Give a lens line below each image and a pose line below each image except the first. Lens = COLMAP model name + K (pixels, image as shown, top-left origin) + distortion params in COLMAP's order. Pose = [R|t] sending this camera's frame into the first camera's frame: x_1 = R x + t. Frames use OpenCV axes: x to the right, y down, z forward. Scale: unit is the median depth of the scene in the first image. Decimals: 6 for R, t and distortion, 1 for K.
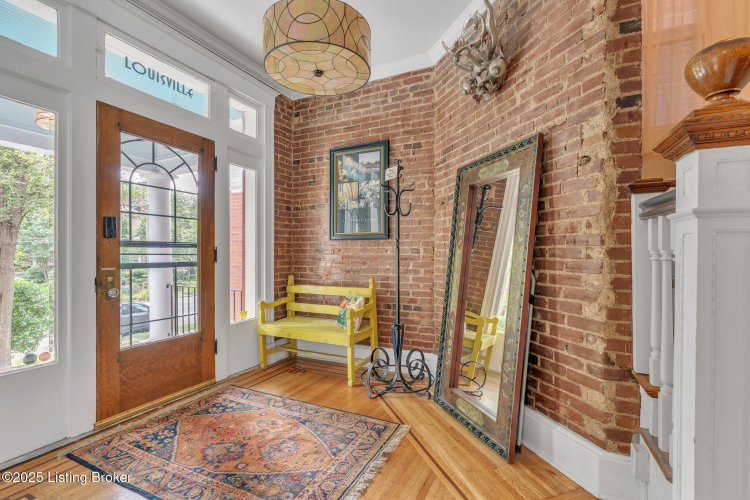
lens RADIAL K [[347.8, 0, 376.5], [0, 347.8, 255.0], [0, 0, 1]] dist [-0.003652, -0.000135]
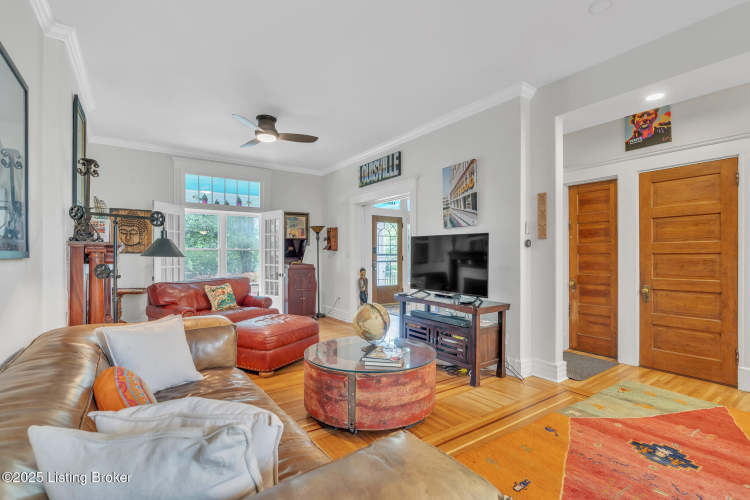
lens RADIAL K [[347.8, 0, 378.5], [0, 347.8, 254.9], [0, 0, 1]] dist [-0.003652, -0.000135]
pose [[0.865488, -0.004257, -0.500911, 0.864874], [0.003373, 0.999991, -0.002670, -0.020102], [0.500918, 0.000621, 0.865495, -1.709287]]
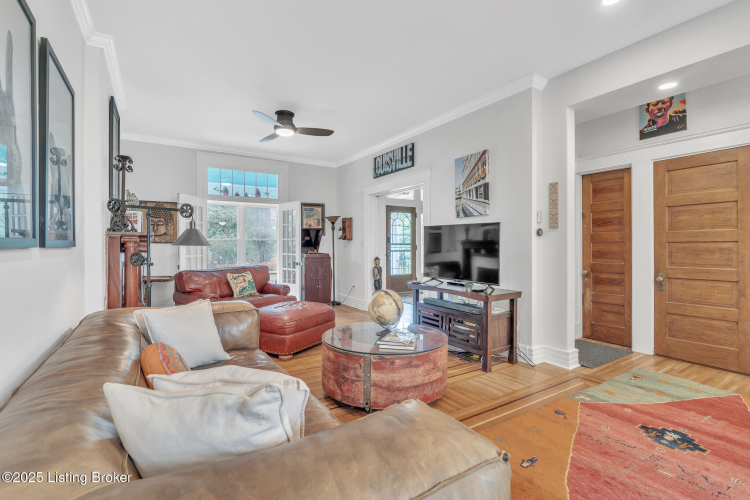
lens RADIAL K [[347.8, 0, 371.2], [0, 347.8, 246.9], [0, 0, 1]] dist [-0.003652, -0.000135]
pose [[0.833686, -0.001836, -0.552236, 0.894226], [0.004040, 0.999988, 0.002776, -0.015486], [0.552225, -0.004545, 0.833683, -1.760377]]
